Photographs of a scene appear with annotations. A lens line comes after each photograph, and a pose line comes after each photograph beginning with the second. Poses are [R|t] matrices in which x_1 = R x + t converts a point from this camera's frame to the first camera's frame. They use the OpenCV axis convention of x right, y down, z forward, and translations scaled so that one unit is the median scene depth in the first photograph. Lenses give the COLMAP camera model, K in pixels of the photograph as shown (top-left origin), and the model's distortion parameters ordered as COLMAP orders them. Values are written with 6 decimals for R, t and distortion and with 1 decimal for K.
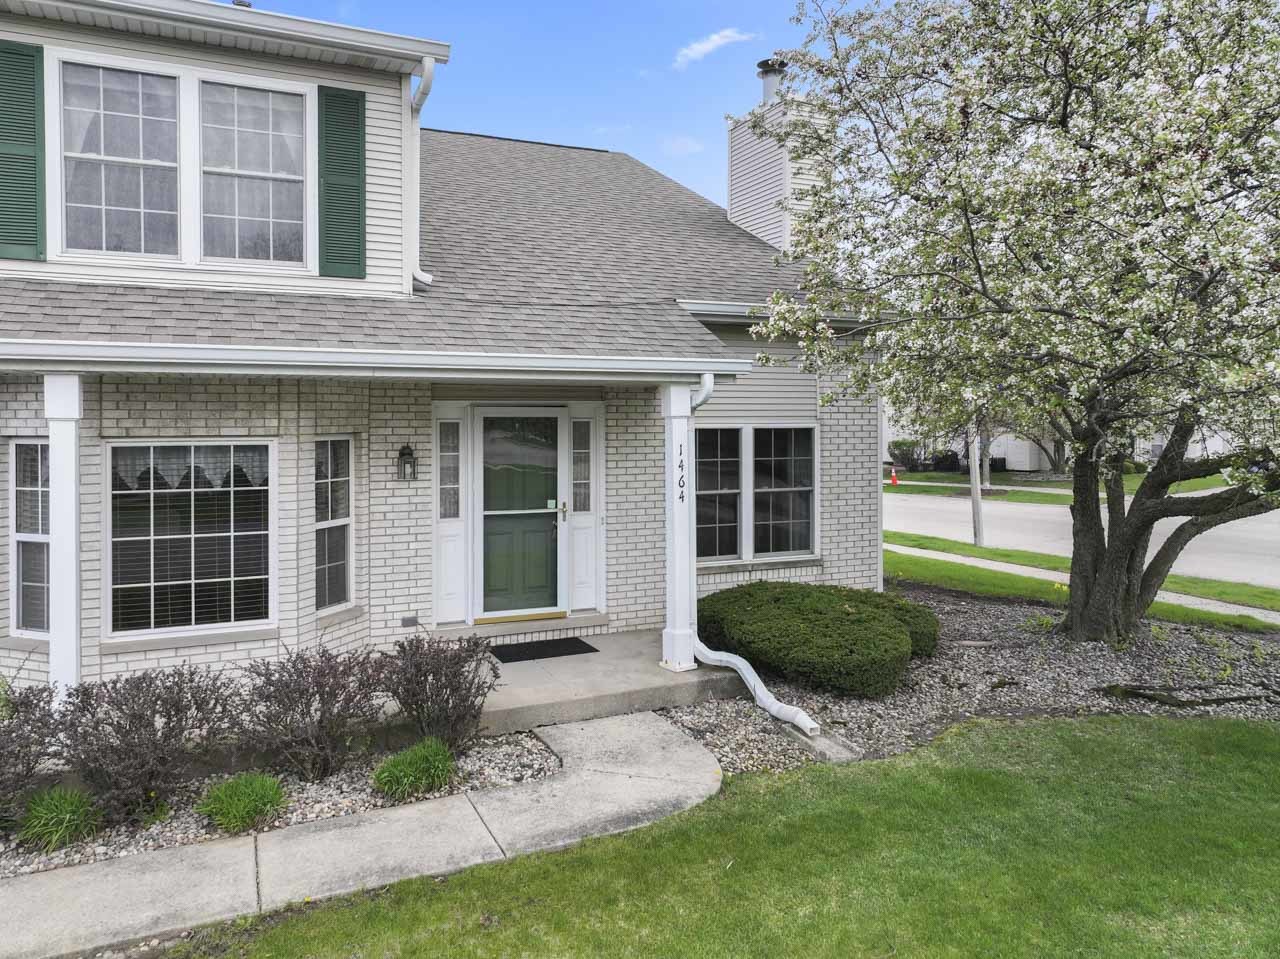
lens RADIAL K [[965.8, 0, 668.9], [0, 965.8, 431.0], [0, 0, 1]] dist [0.002898, 0.008991]
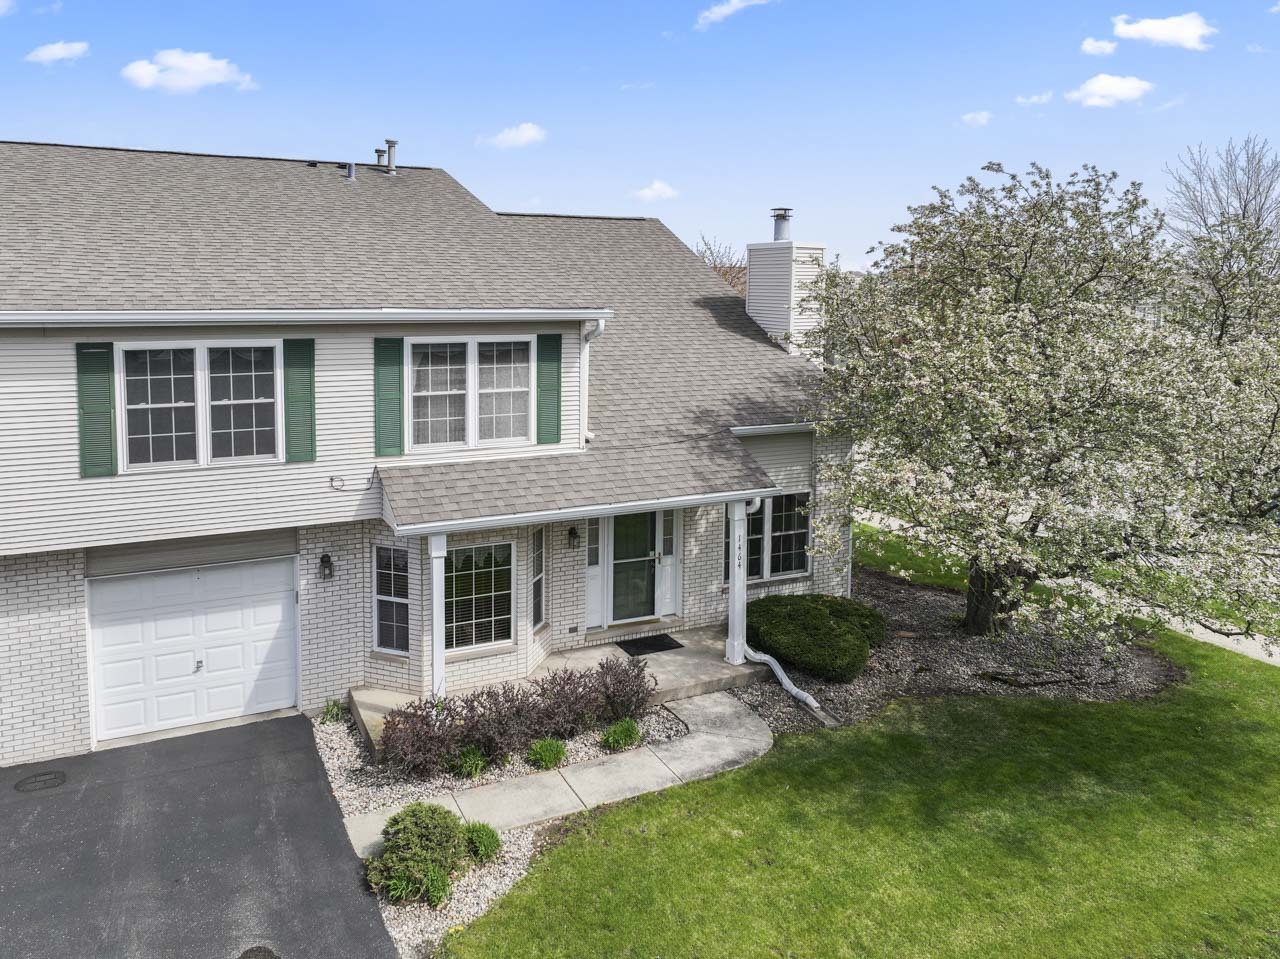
lens RADIAL K [[978.7, 0, 639.6], [0, 978.7, 358.1], [0, 0, 1]] dist [0.007282, -0.004149]
pose [[0.999725, 0.012498, 0.019851, -0.218606], [-0.013807, 0.997641, 0.067250, -0.445336], [-0.018964, -0.067505, 0.997539, -0.765102]]
